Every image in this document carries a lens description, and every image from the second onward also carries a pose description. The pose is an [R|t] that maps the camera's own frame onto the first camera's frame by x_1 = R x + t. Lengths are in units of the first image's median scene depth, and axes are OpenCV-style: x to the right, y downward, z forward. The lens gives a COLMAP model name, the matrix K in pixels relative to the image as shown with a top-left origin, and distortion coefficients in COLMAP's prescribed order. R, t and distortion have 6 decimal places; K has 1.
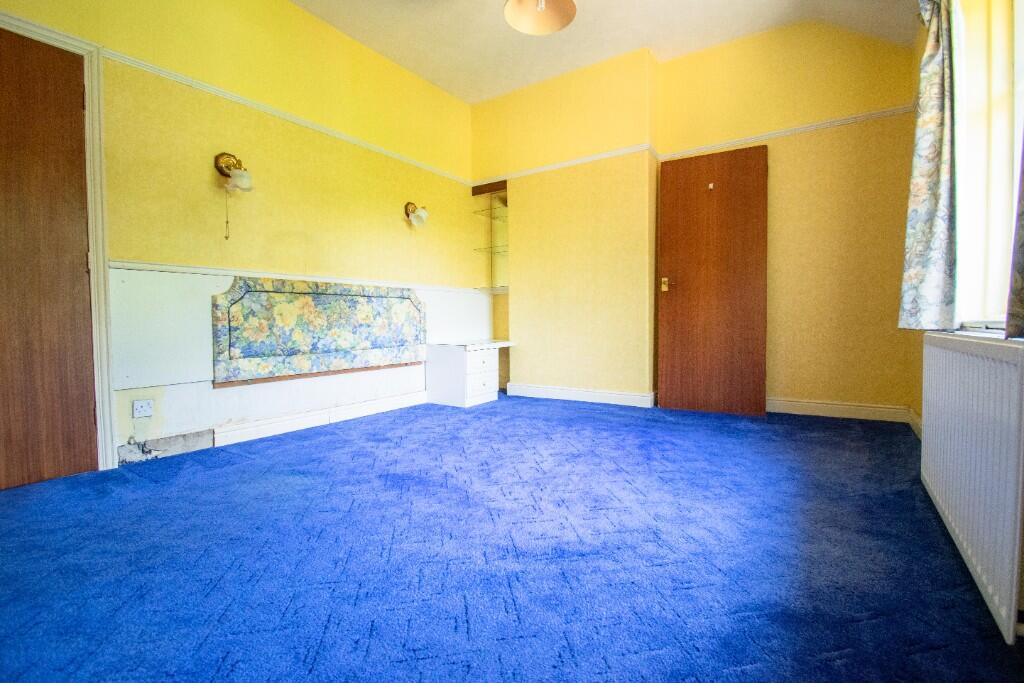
lens RADIAL K [[470.2, 0, 509.0], [0, 470.2, 333.9], [0, 0, 1]] dist [0.022027, -0.027910]
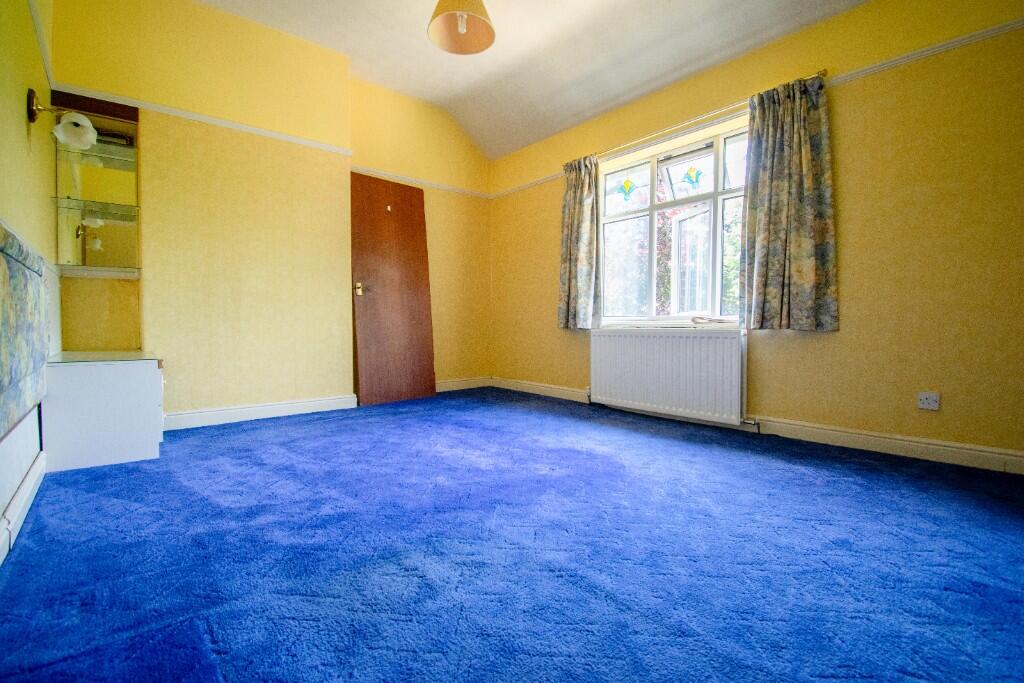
lens RADIAL K [[470.2, 0, 509.0], [0, 470.2, 333.9], [0, 0, 1]] dist [0.022027, -0.027910]
pose [[0.274386, -0.011998, 0.961545, -0.837544], [0.022945, 0.999719, 0.005927, -0.004038], [-0.961346, 0.020437, 0.274584, 0.545815]]
